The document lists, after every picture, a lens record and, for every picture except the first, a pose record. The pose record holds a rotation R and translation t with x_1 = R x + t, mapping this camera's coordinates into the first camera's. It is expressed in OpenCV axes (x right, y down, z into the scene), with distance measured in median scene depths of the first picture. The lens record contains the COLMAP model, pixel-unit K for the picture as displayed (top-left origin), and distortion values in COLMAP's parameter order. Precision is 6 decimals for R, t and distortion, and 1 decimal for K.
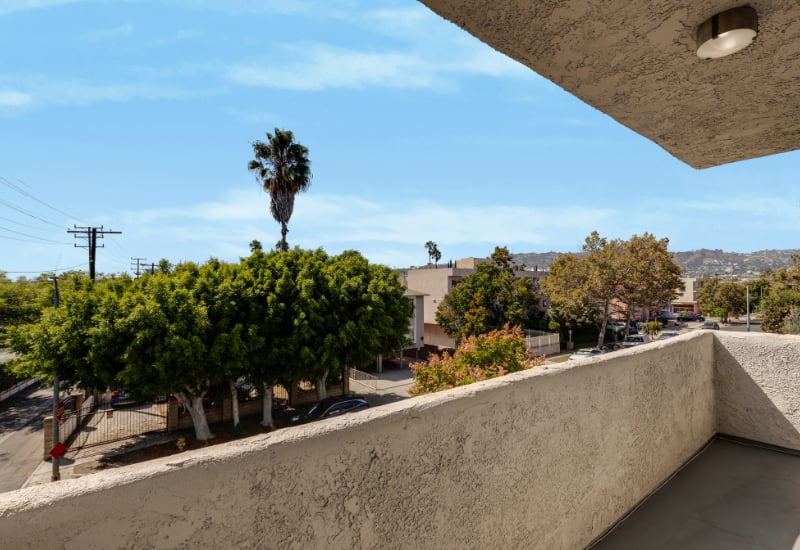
lens RADIAL K [[376.5, 0, 397.1], [0, 376.5, 271.6], [0, 0, 1]] dist [0.002094, 0.000378]
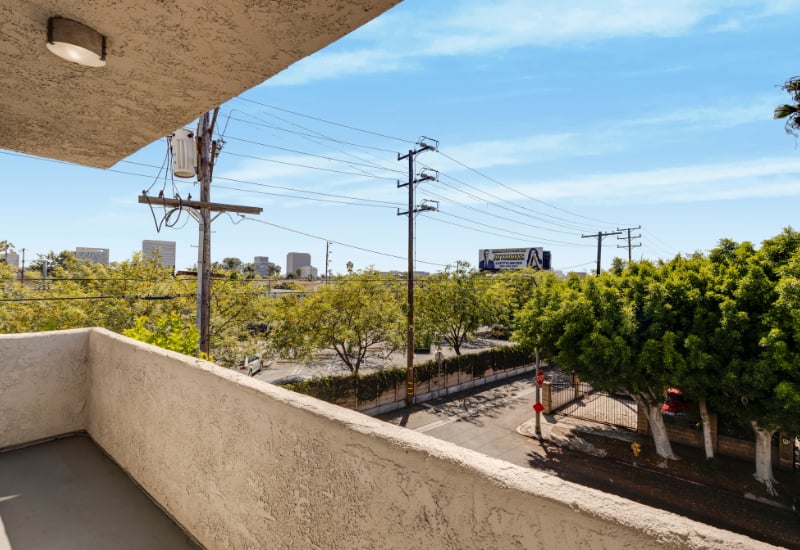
lens RADIAL K [[376.5, 0, 397.1], [0, 376.5, 271.6], [0, 0, 1]] dist [0.002094, 0.000378]
pose [[0.242186, -0.009772, -0.970181, 0.230465], [0.018249, 0.999818, -0.005515, -0.000604], [0.970058, -0.016370, 0.242320, 0.193434]]
